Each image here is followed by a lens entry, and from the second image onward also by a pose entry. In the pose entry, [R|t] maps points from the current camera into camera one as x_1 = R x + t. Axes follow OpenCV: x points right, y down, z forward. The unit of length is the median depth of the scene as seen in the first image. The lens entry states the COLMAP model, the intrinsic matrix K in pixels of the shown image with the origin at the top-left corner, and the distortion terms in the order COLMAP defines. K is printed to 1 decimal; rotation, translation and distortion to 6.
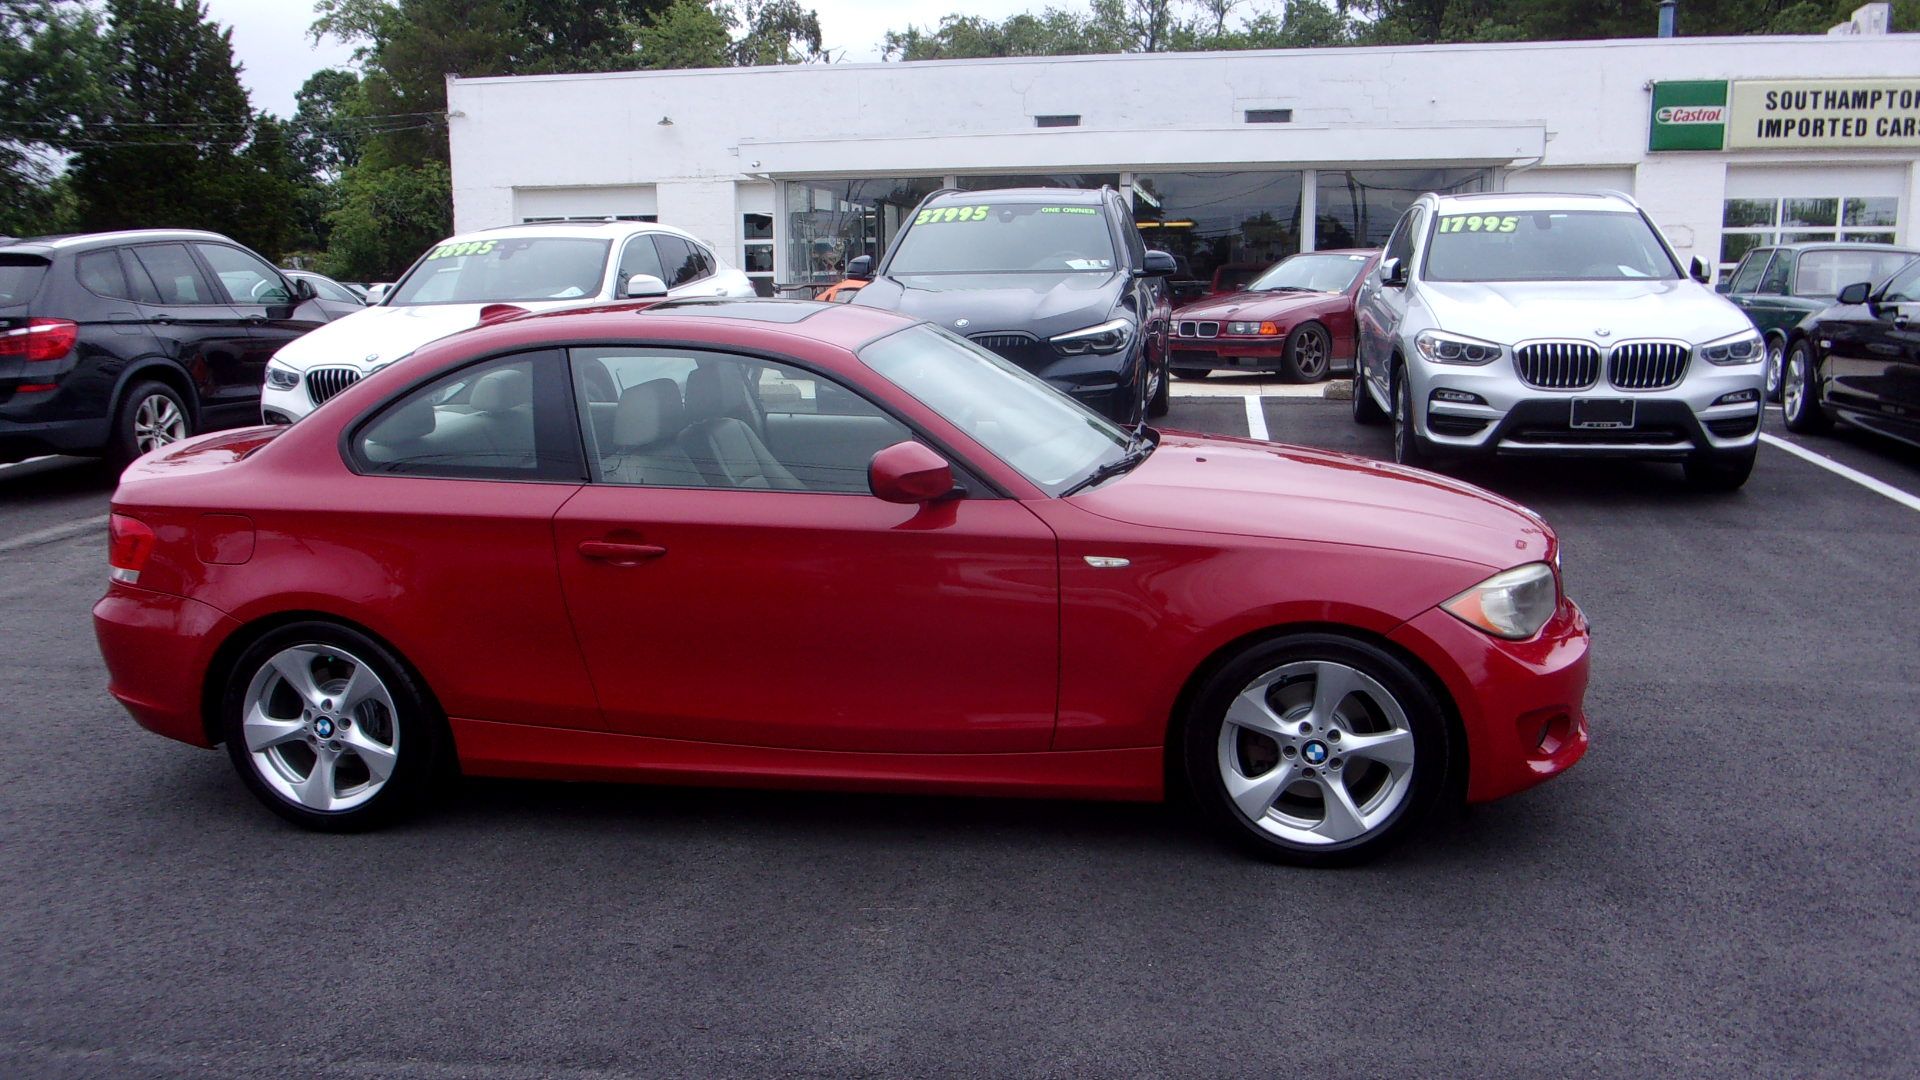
lens RADIAL K [[1627.6, 0, 963.1], [0, 1627.6, 576.1], [0, 0, 1]] dist [0.016559, -0.031714]
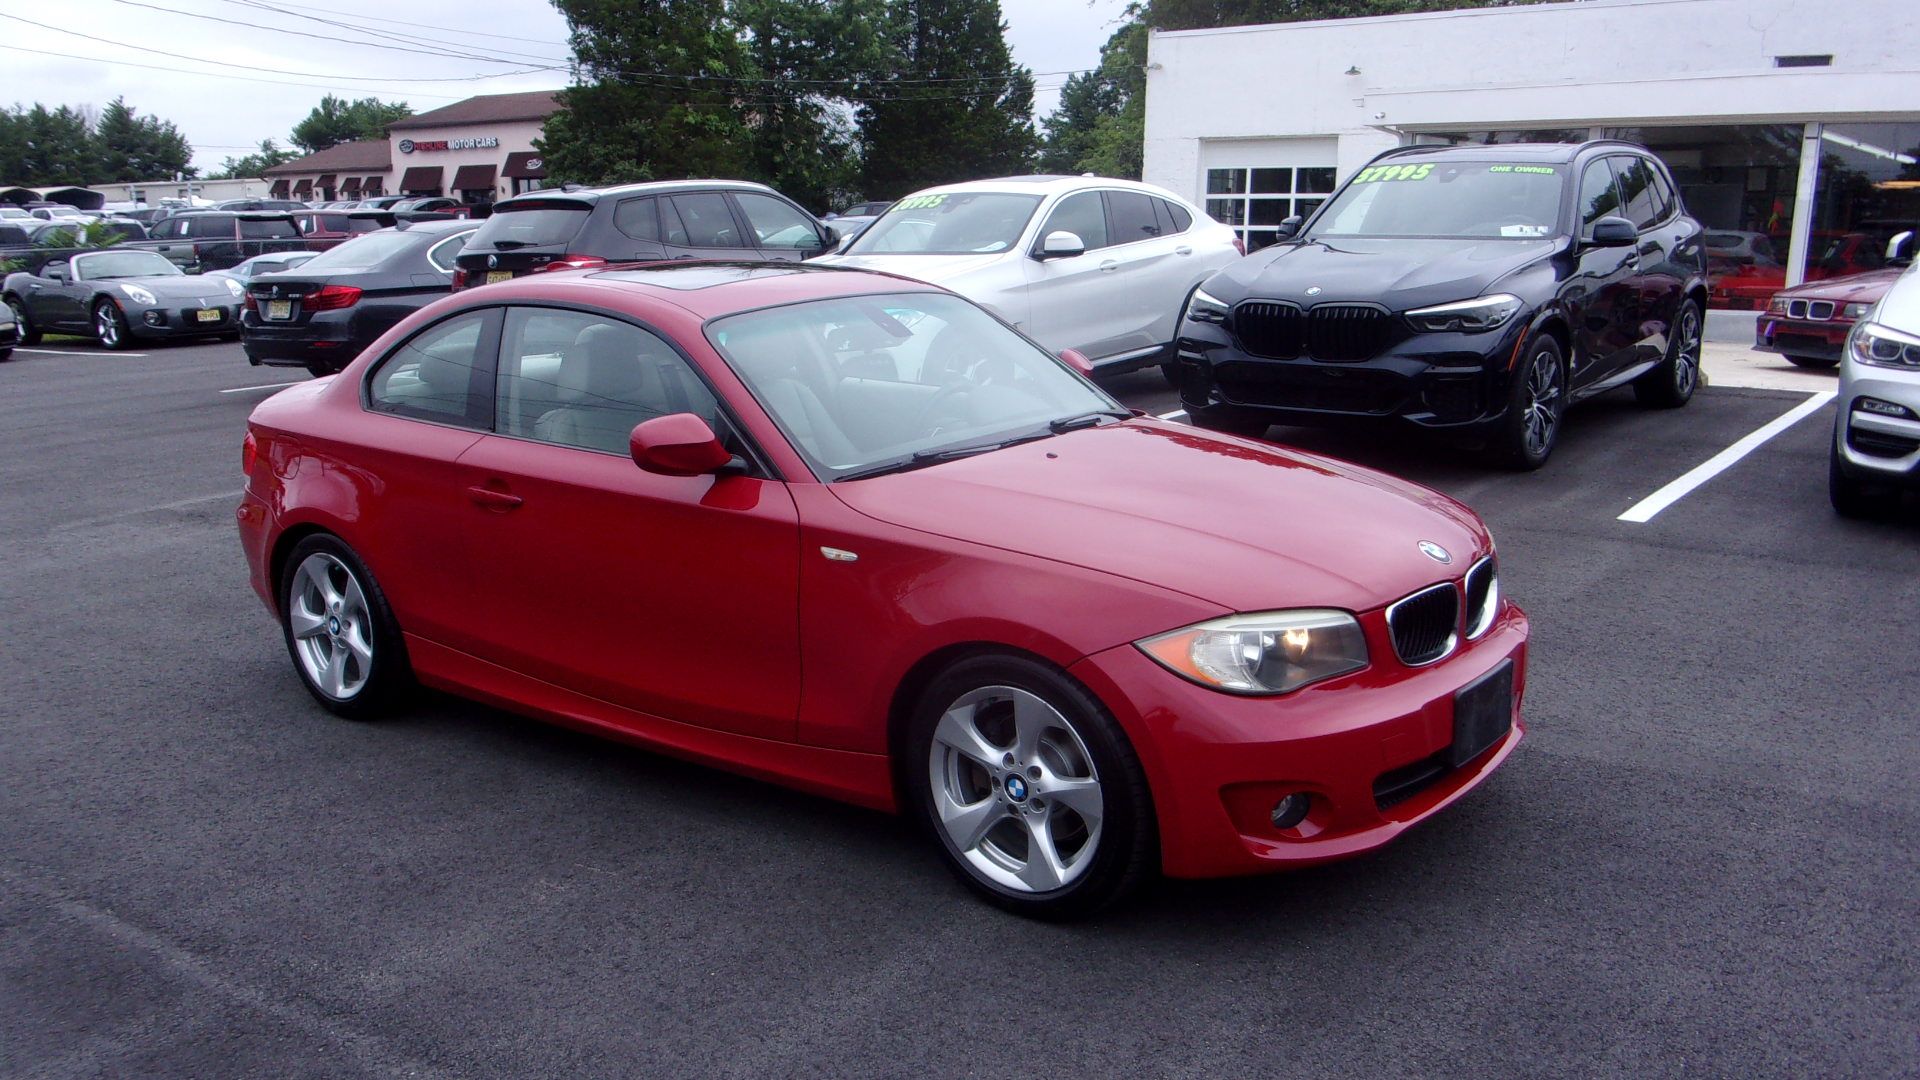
lens RADIAL K [[1639.6, 0, 958.0], [0, 1639.6, 544.3], [0, 0, 1]] dist [0.011953, -0.014273]
pose [[0.899639, 0.106063, -0.423557, 0.453942], [-0.101946, 0.994261, 0.032439, -0.042637], [0.424567, 0.013996, 0.905288, 0.131822]]
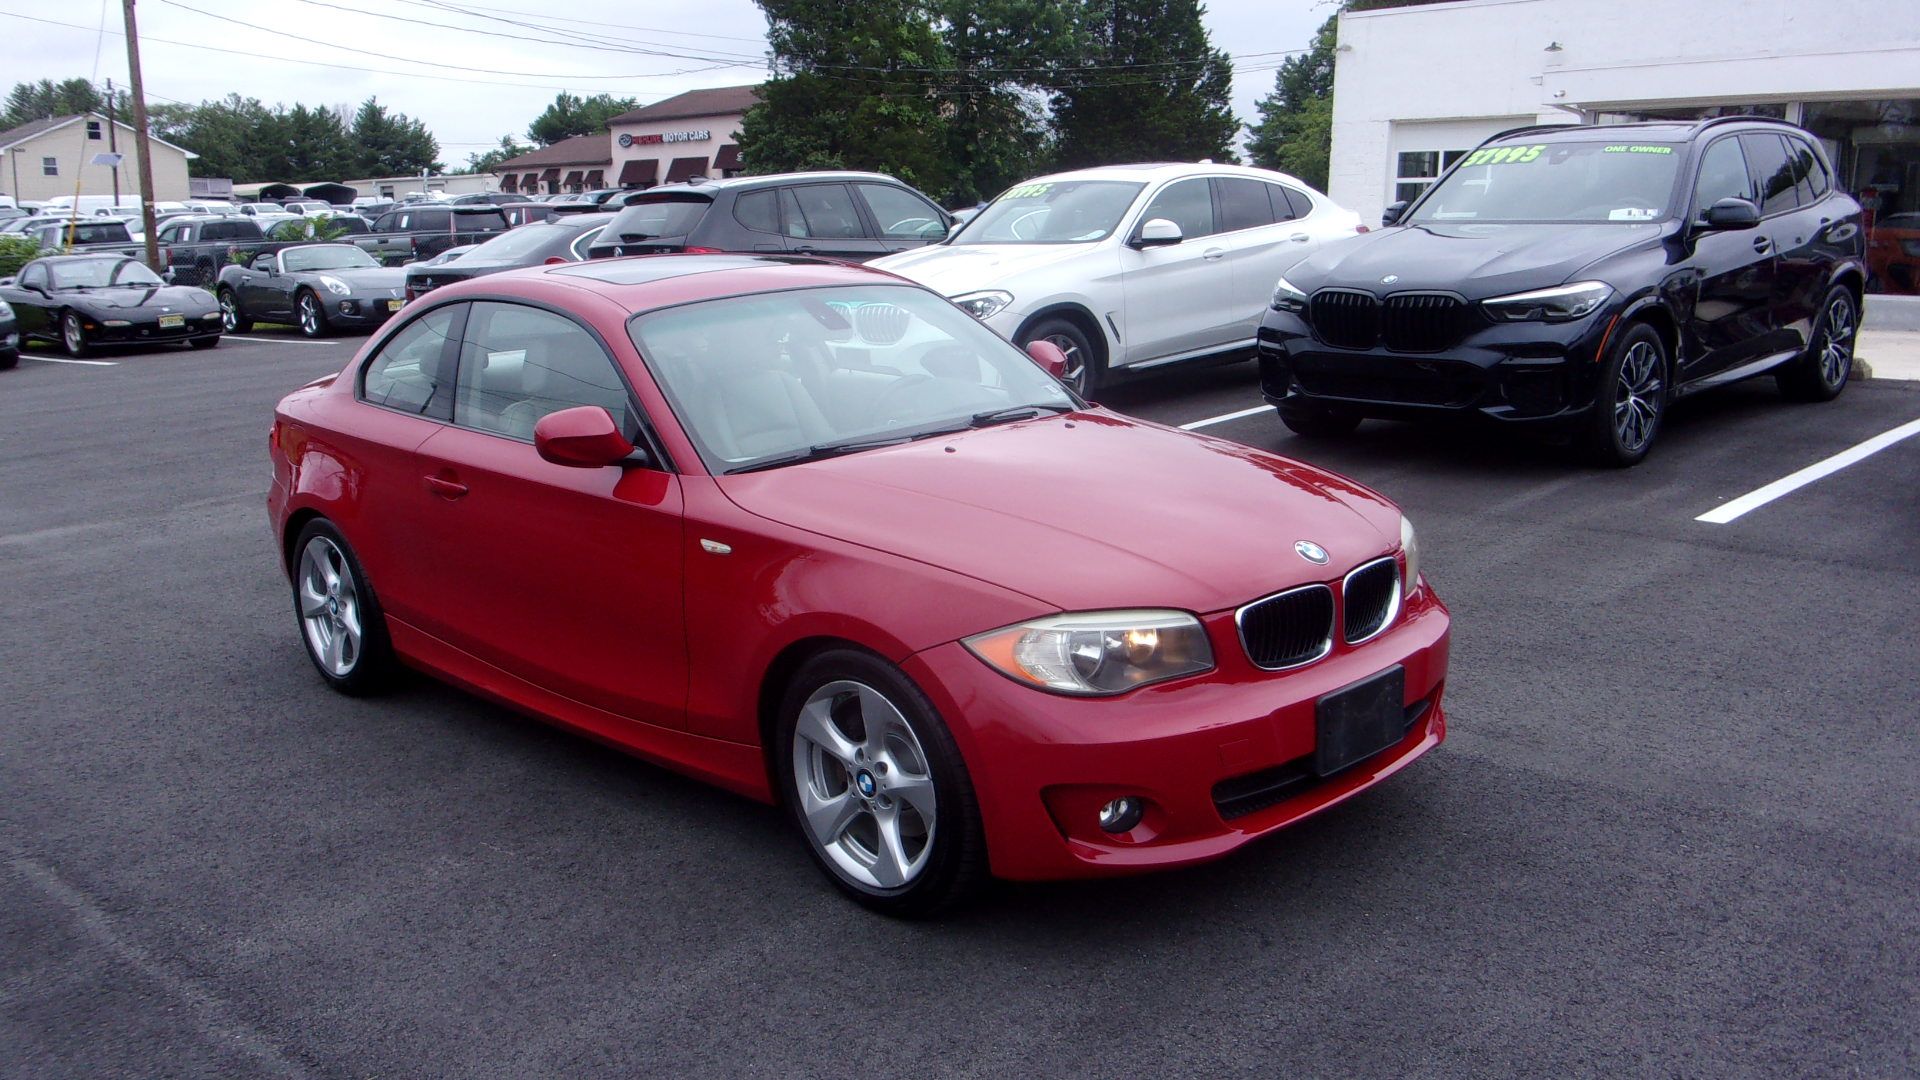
lens RADIAL K [[1638.7, 0, 960.0], [0, 1638.7, 535.9], [0, 0, 1]] dist [0.012358, -0.016740]
pose [[0.839972, 0.120304, -0.529126, 0.589121], [-0.111940, 0.992556, 0.047969, -0.062739], [0.530958, 0.018937, 0.847186, 0.208451]]
